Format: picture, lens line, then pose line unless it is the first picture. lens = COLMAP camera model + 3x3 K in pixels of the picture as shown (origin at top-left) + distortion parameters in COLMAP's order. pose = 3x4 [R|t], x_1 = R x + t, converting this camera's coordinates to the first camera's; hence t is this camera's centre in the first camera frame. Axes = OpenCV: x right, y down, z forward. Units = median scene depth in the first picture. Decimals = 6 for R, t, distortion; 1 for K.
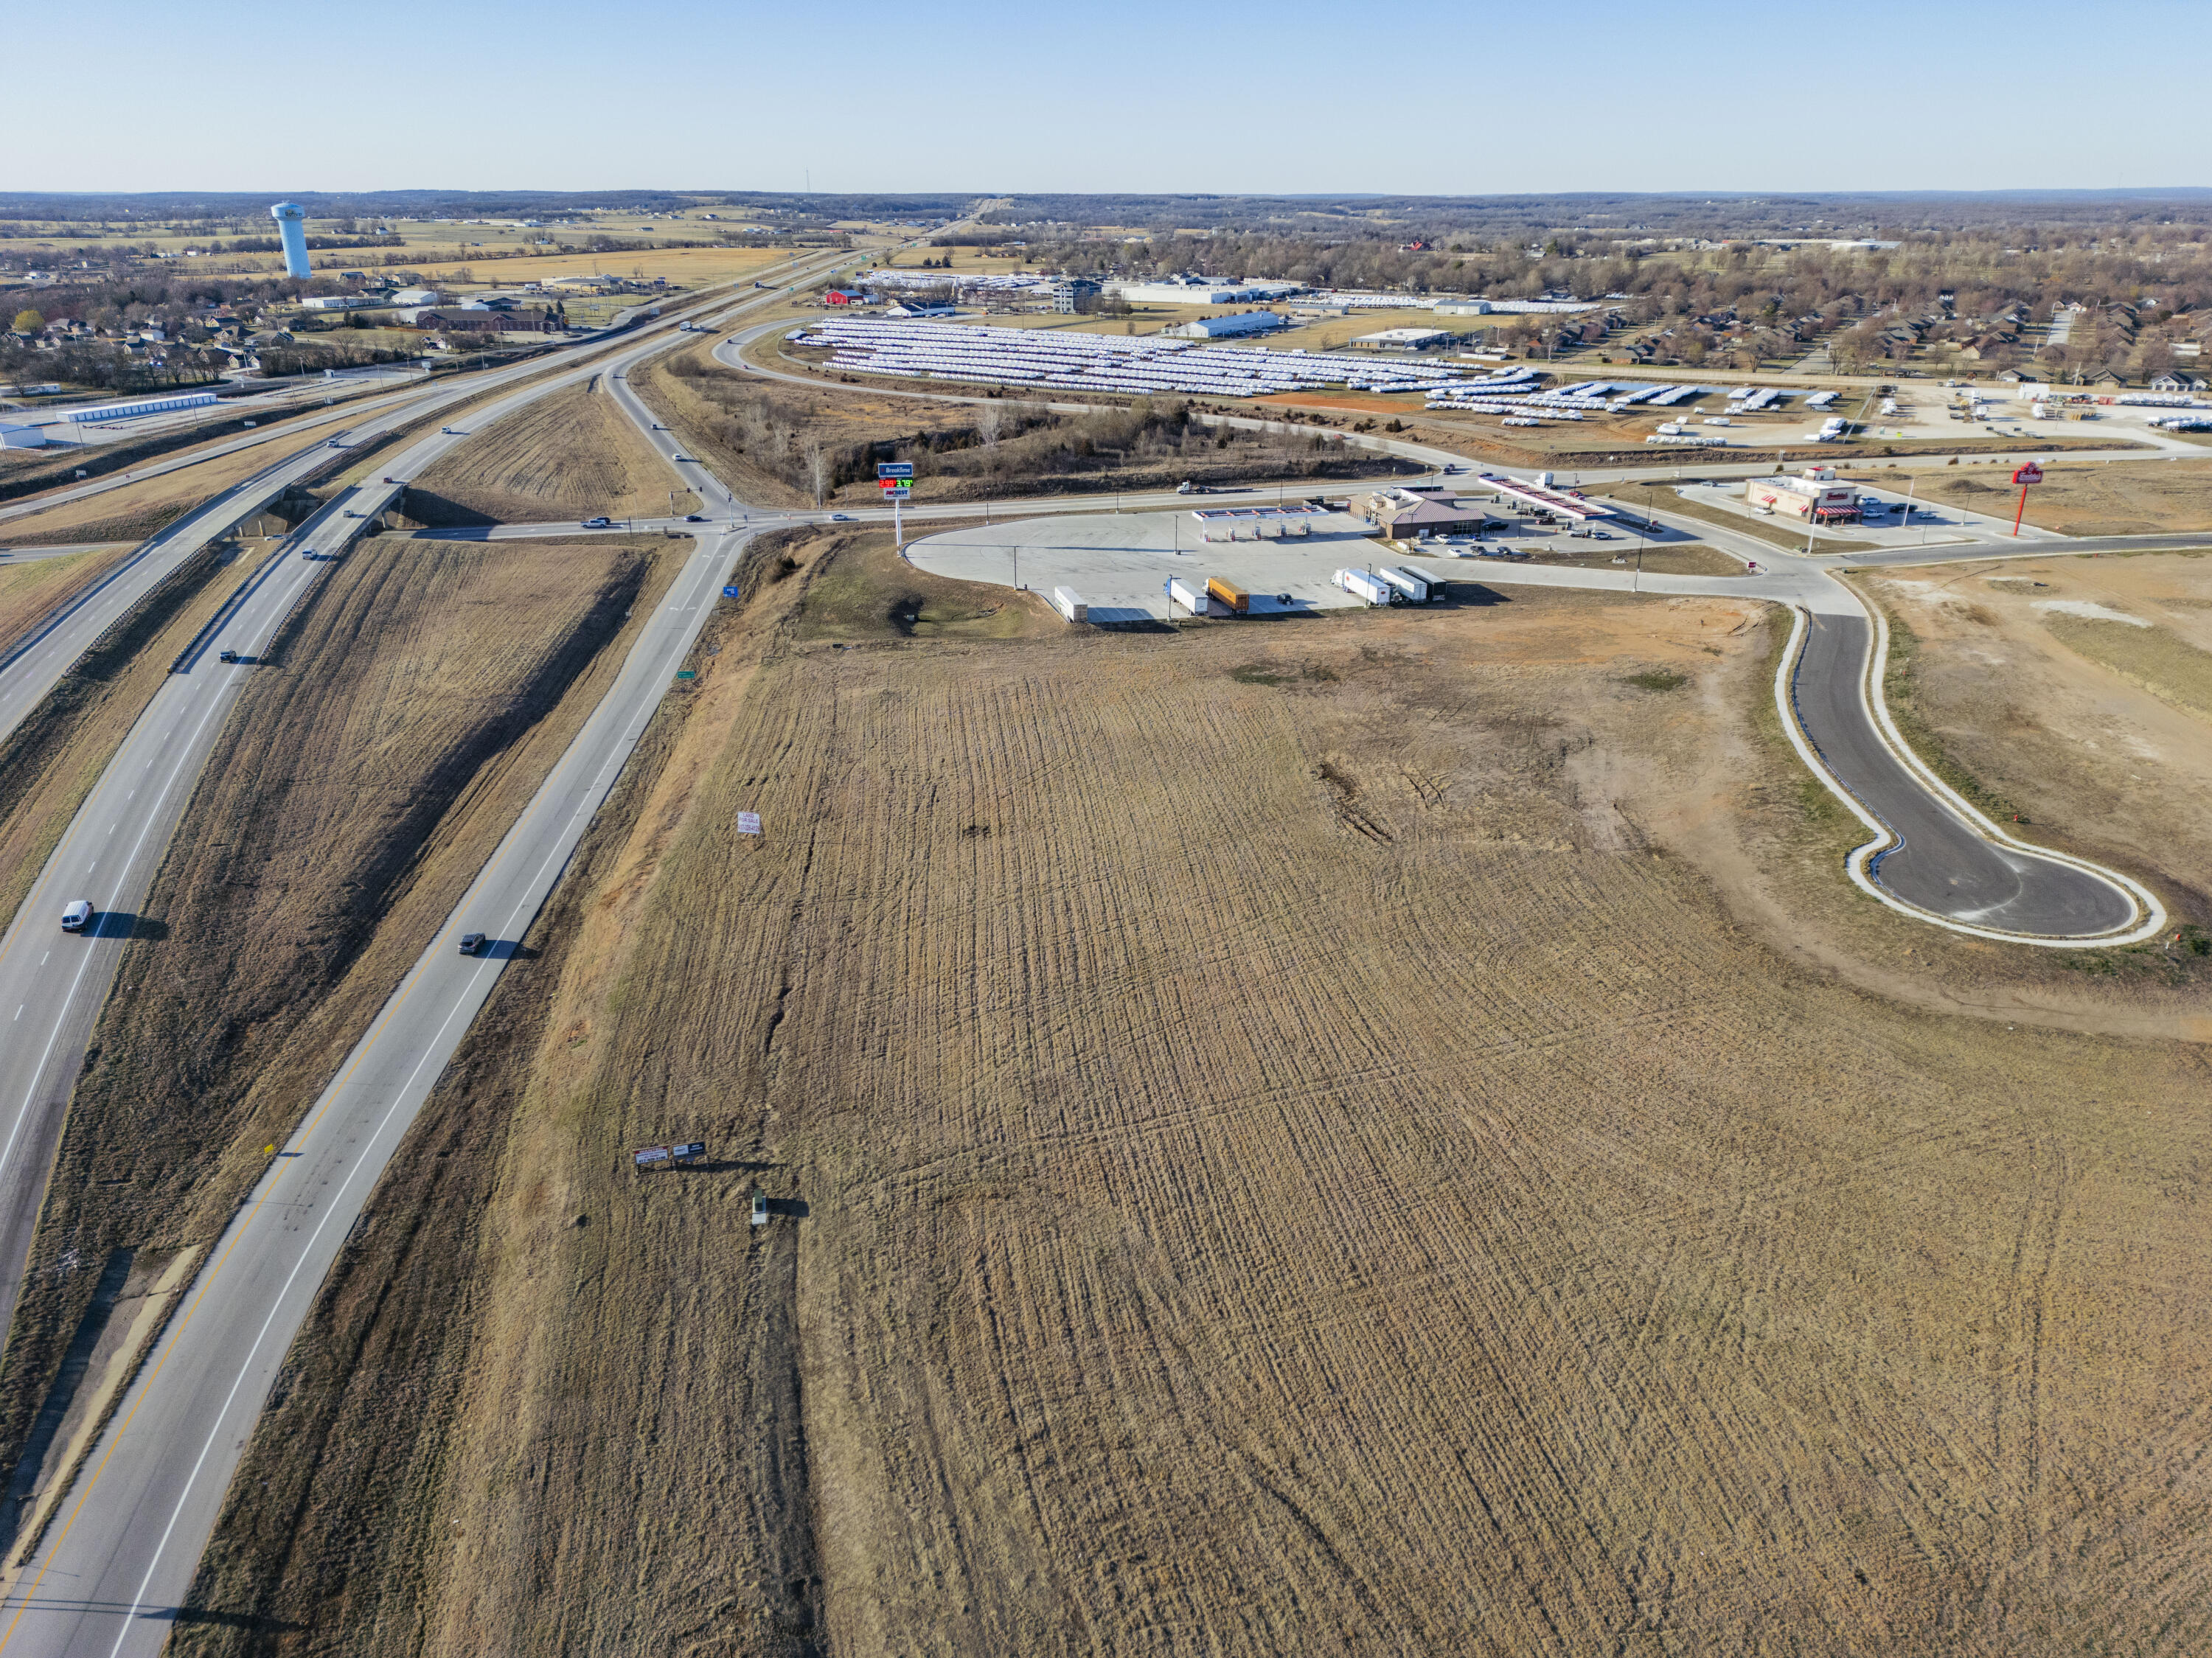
lens RADIAL K [[1568.5, 0, 1106.0], [0, 1568.5, 829.0], [0, 0, 1]] dist [0.083192, -0.080051]
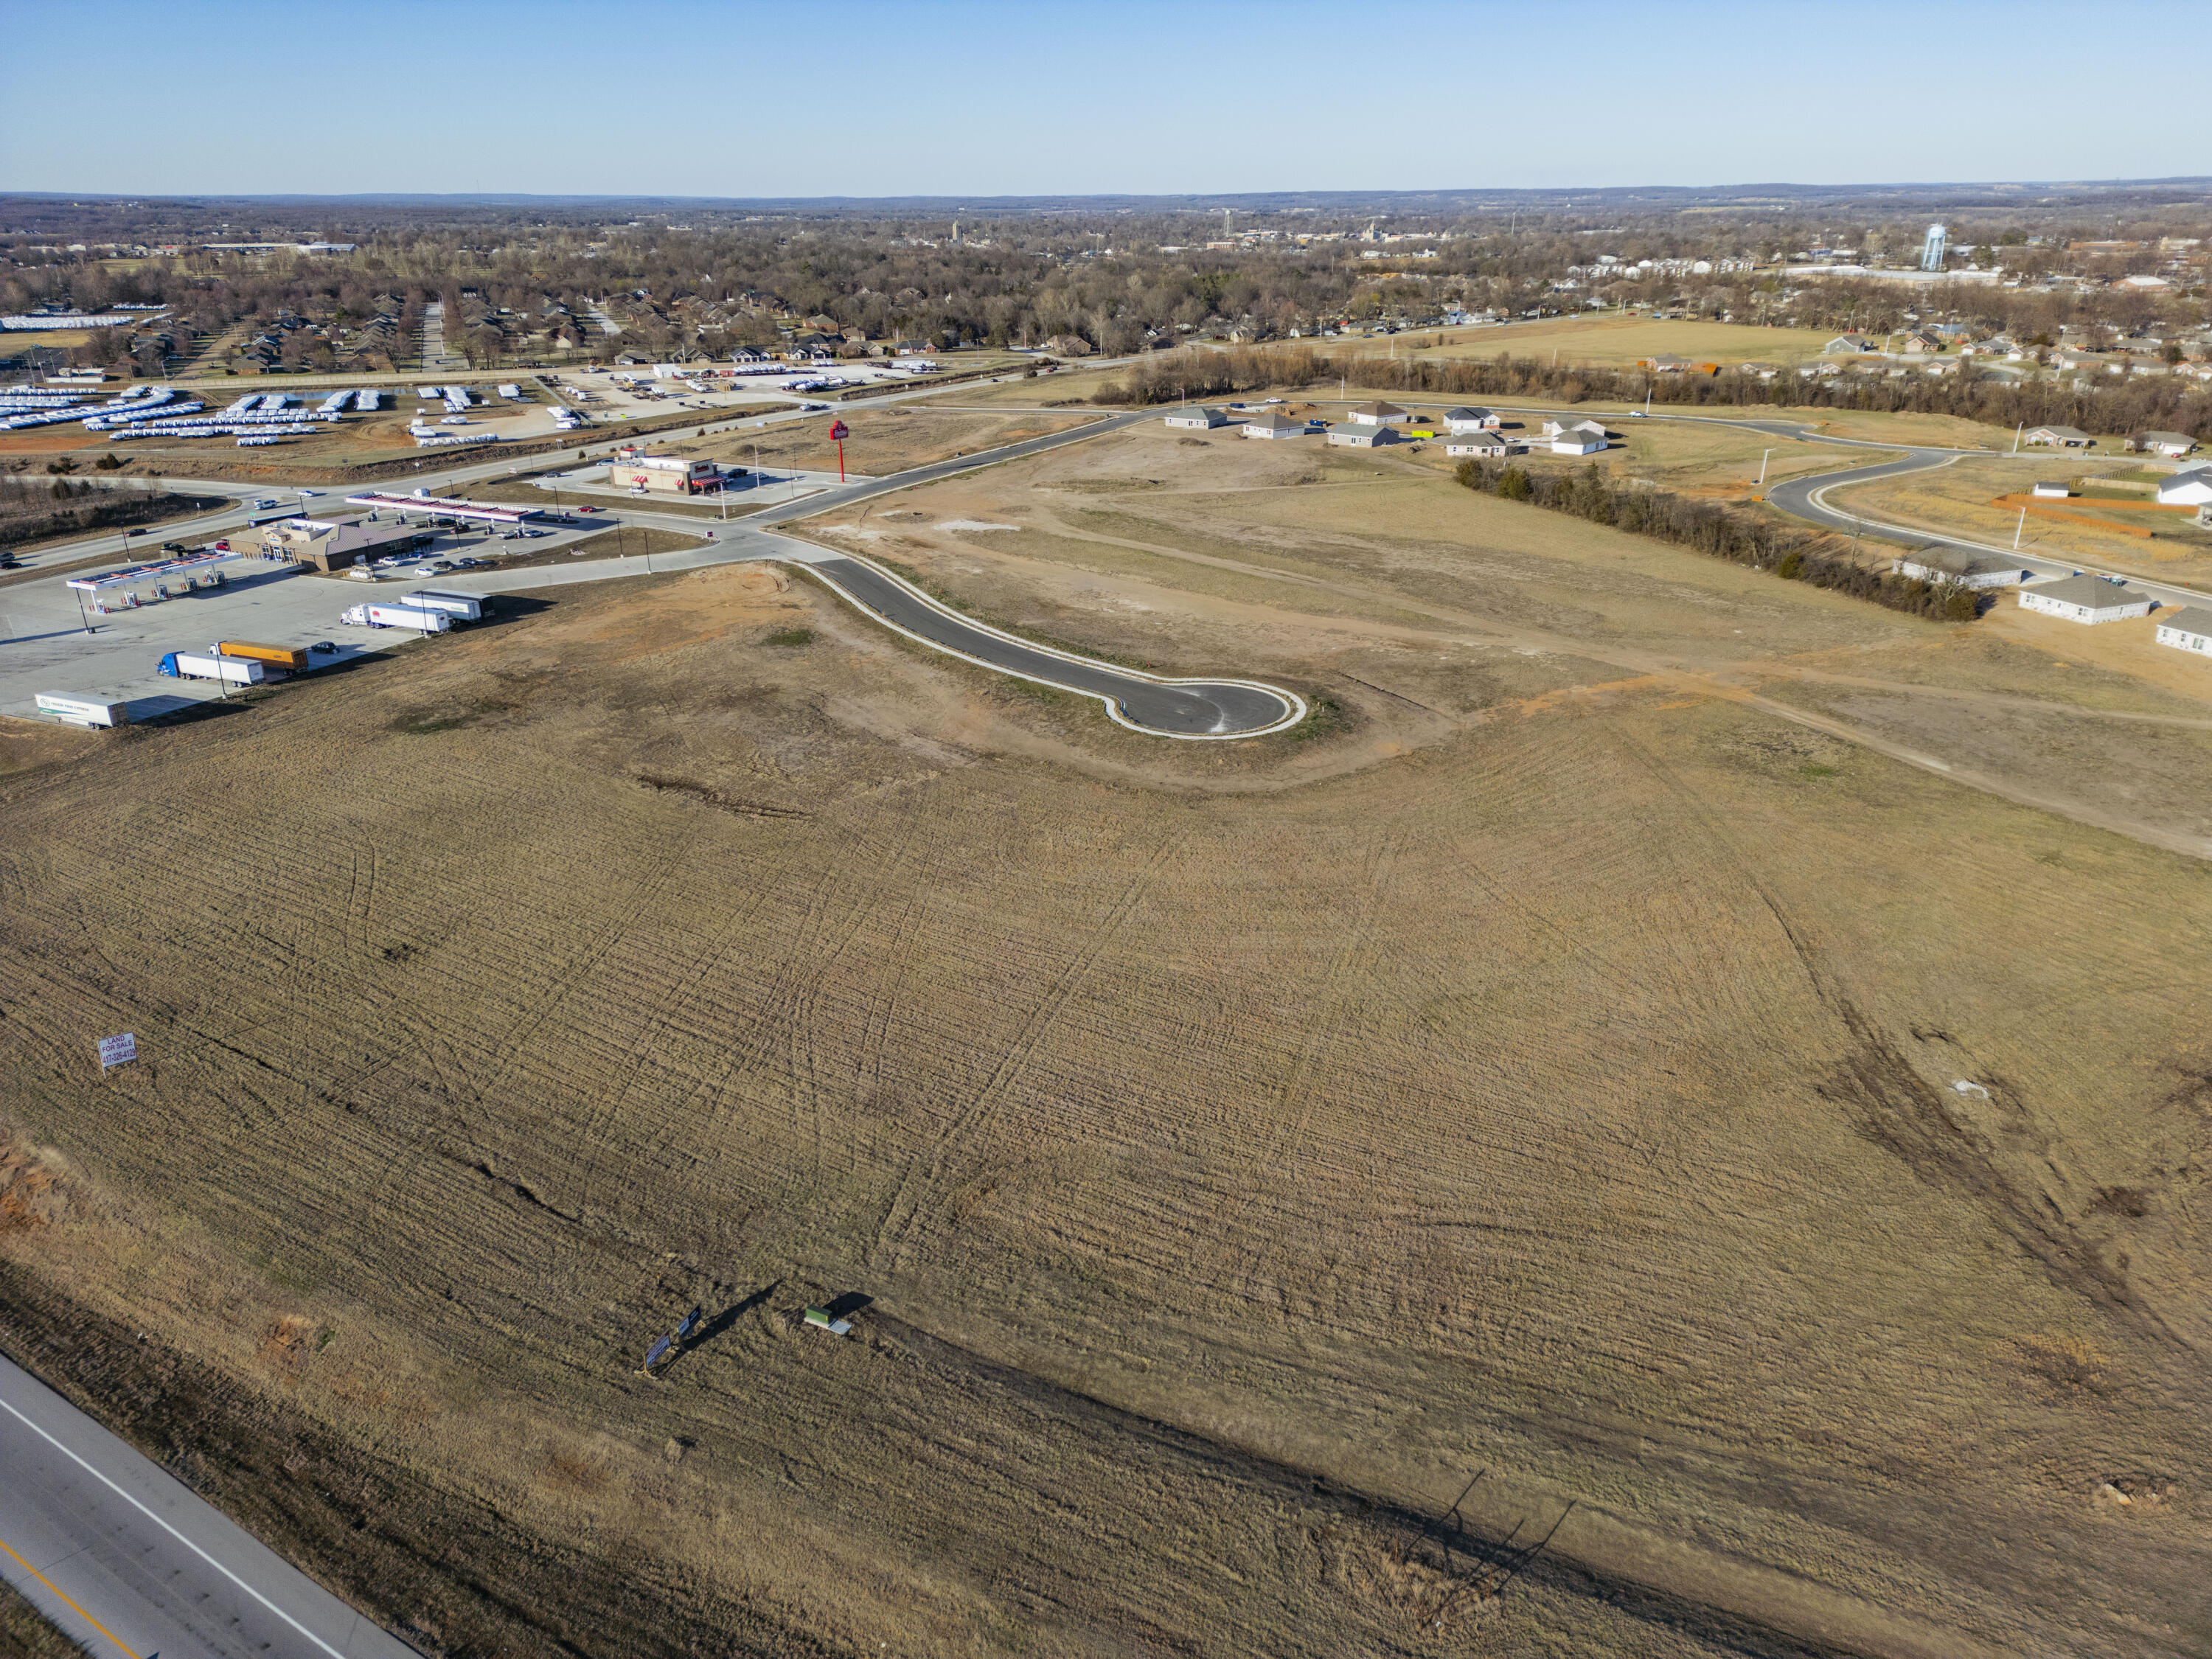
lens RADIAL K [[1534.4, 0, 1106.0], [0, 1534.4, 829.5], [0, 0, 1]] dist [0.078829, -0.074385]
pose [[0.625219, -0.300628, 0.720225, -0.358569], [0.296049, 0.945218, 0.137546, -0.053424], [-0.722119, 0.127226, 0.679969, 0.131159]]
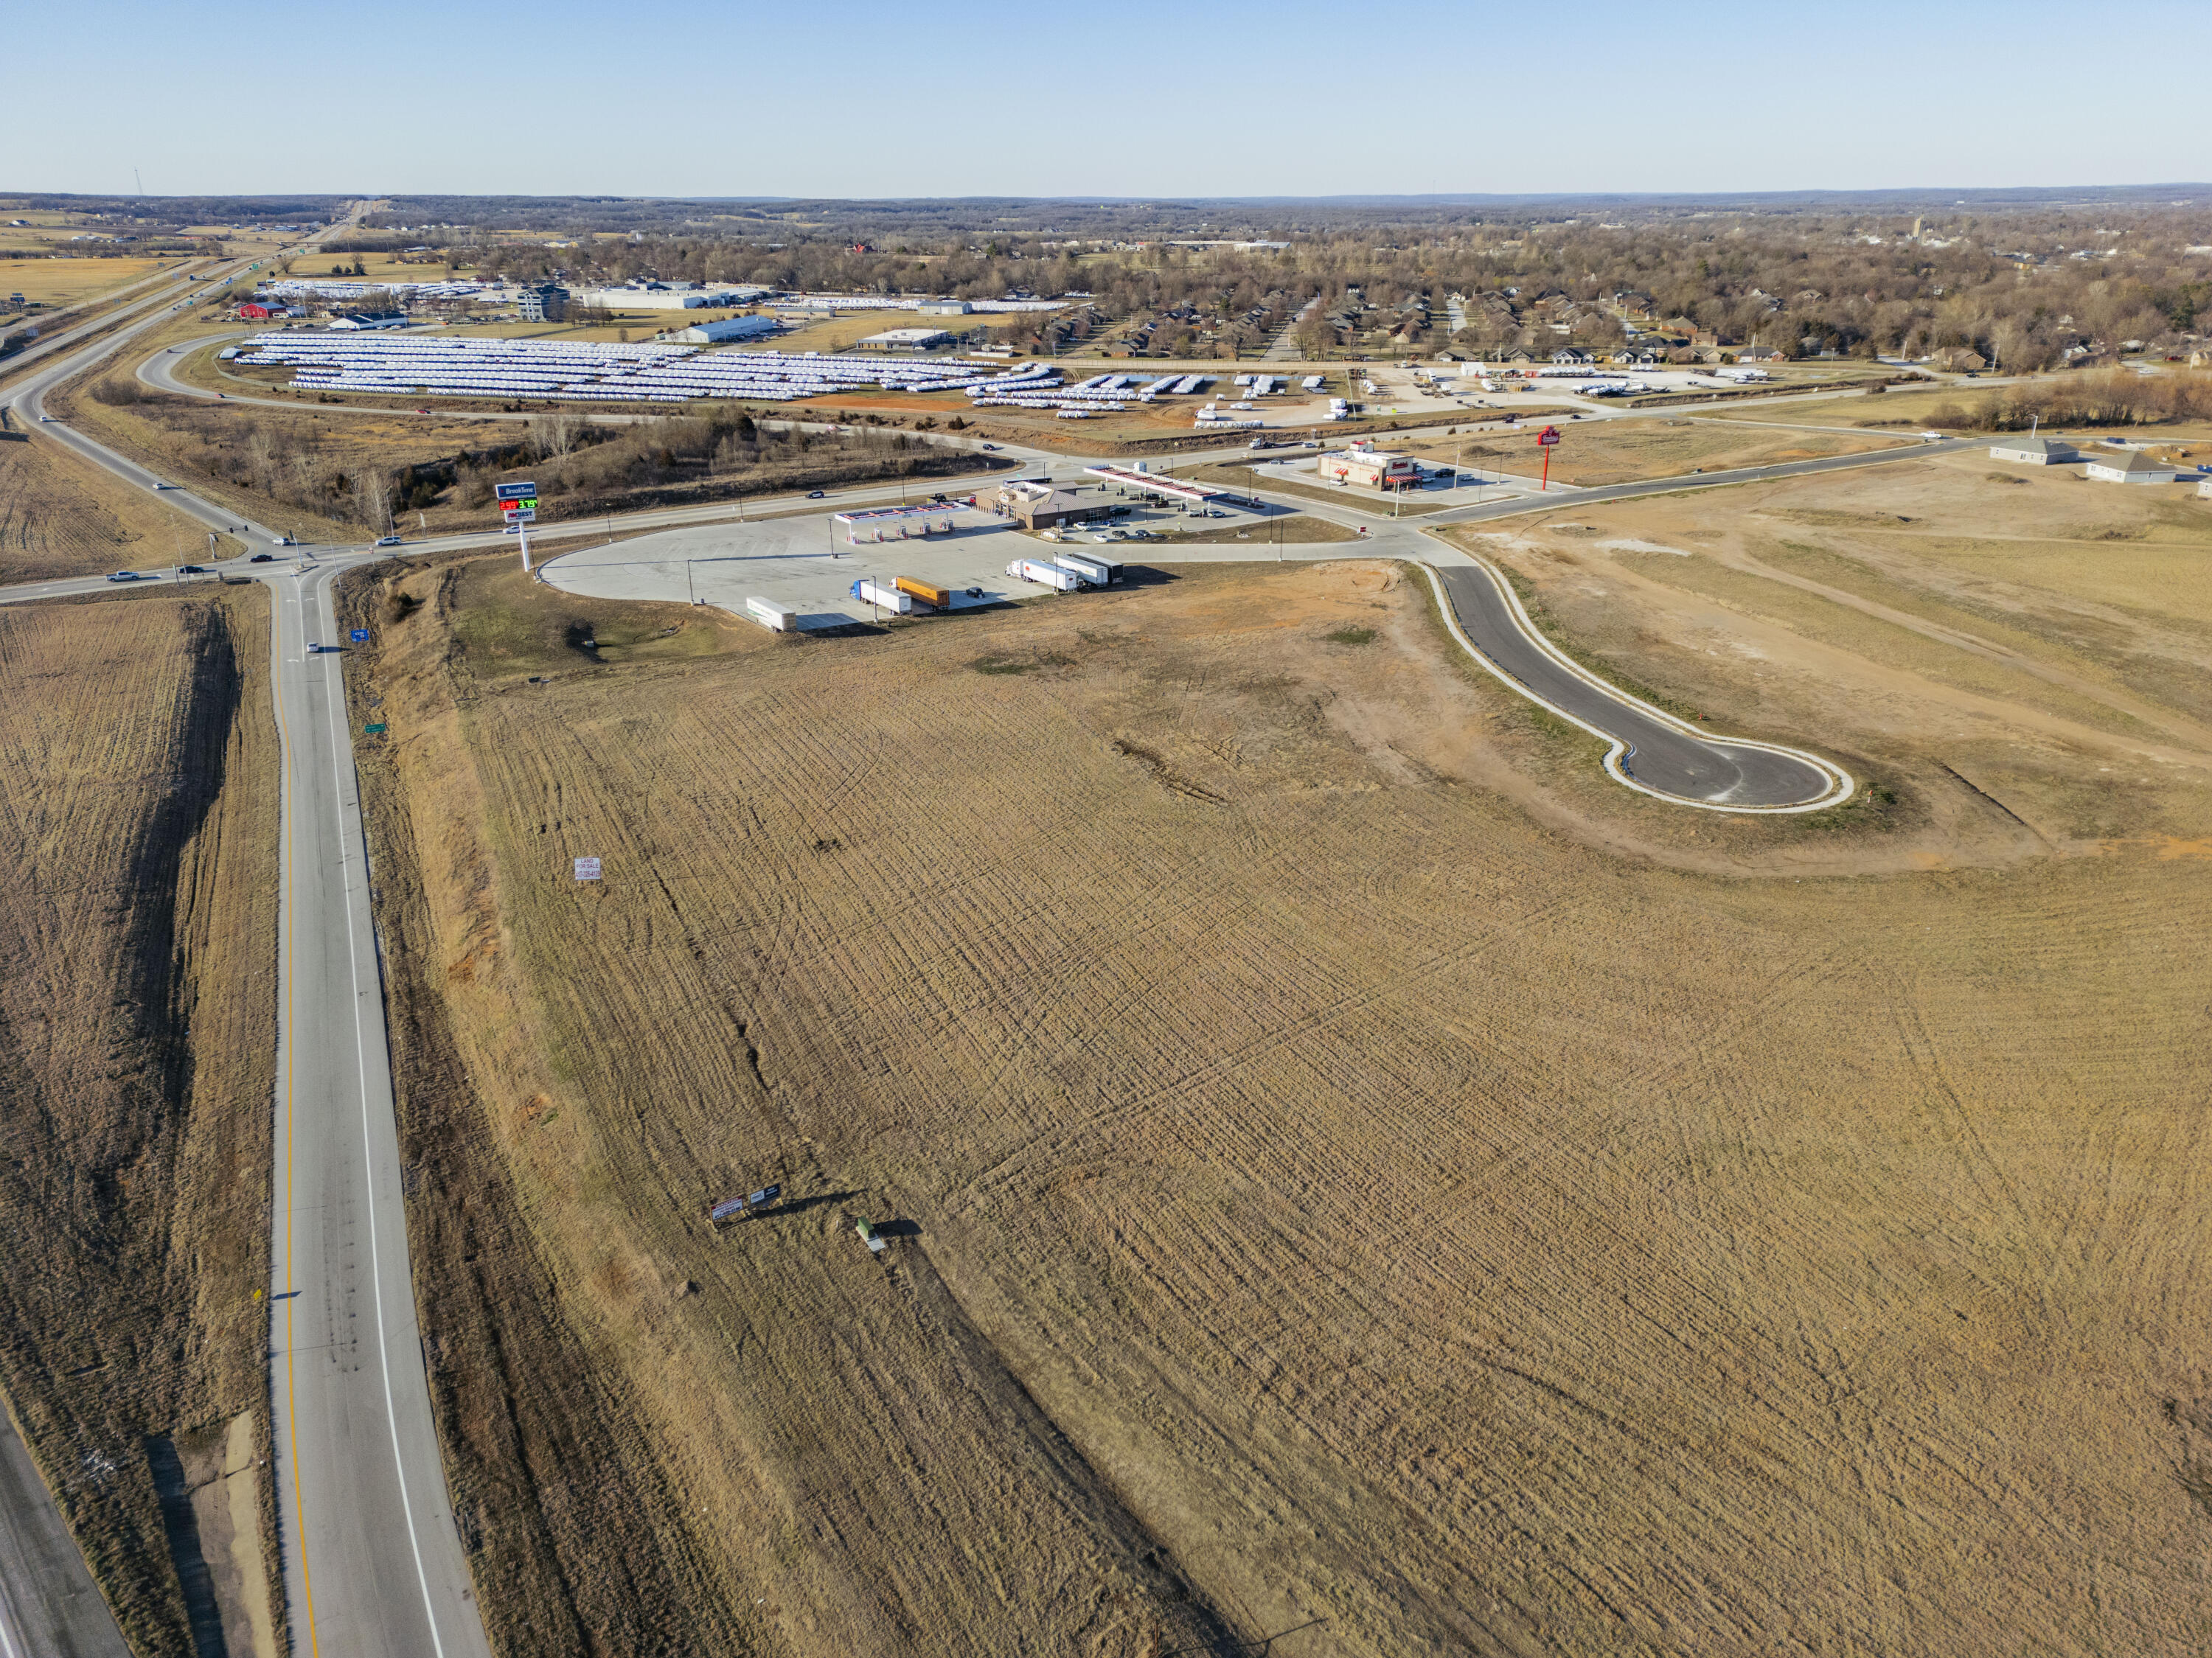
lens RADIAL K [[1568.5, 0, 1106.0], [0, 1568.5, 829.0], [0, 0, 1]] dist [0.083192, -0.080051]
pose [[0.941196, -0.130865, 0.311488, -0.187809], [0.131458, 0.991136, 0.019189, -0.003988], [-0.311238, 0.022887, 0.950056, 0.013616]]
